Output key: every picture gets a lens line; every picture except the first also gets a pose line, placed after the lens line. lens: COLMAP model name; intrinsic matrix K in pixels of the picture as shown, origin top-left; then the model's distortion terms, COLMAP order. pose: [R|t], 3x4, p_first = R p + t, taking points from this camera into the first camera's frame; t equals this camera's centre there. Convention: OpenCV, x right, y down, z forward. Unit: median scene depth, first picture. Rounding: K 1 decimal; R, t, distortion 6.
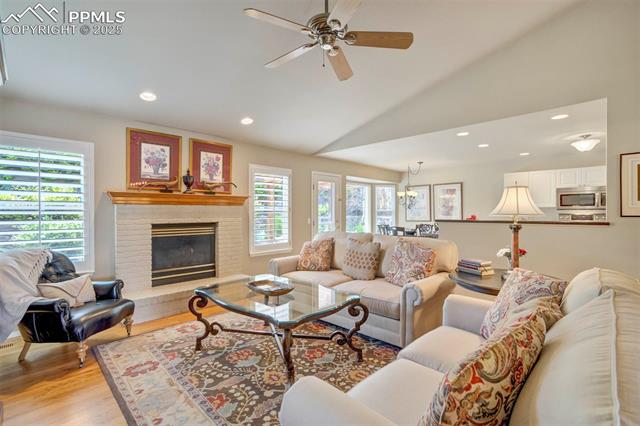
lens RADIAL K [[292.5, 0, 314.8], [0, 292.5, 211.0], [0, 0, 1]] dist [-0.002680, 0.000368]
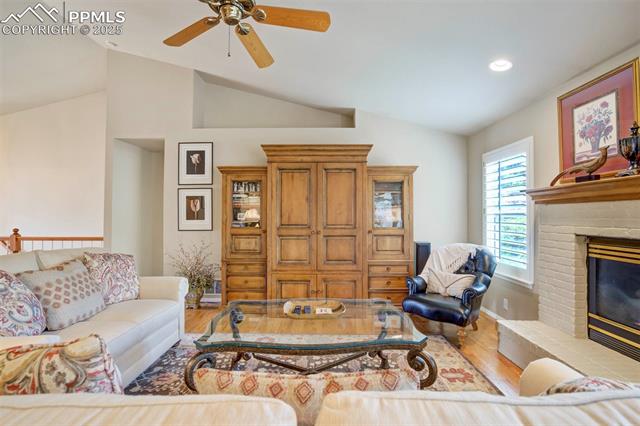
lens RADIAL K [[292.5, 0, 320.3], [0, 292.5, 210.7], [0, 0, 1]] dist [-0.002680, 0.000368]
pose [[-0.706860, -0.010216, -0.707279, 0.259904], [0.005990, 0.999773, -0.020427, 0.003324], [0.707328, -0.018675, -0.706639, 1.013597]]
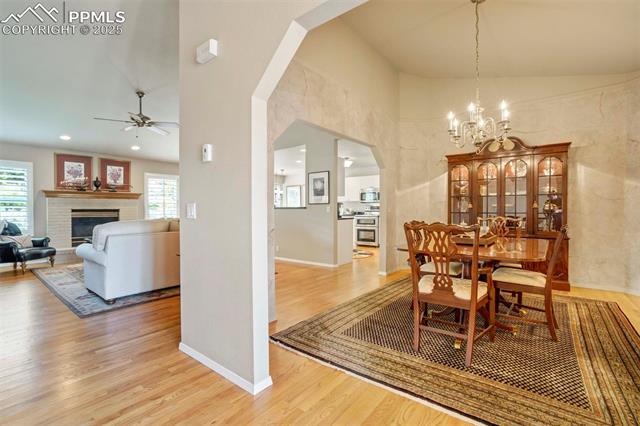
lens RADIAL K [[292.5, 0, 326.2], [0, 292.5, 211.7], [0, 0, 1]] dist [-0.002680, 0.000368]
pose [[0.994375, -0.000814, 0.105915, 0.708568], [-0.000555, 0.999917, 0.012894, 0.034740], [-0.105917, -0.012881, 0.994292, -0.815308]]
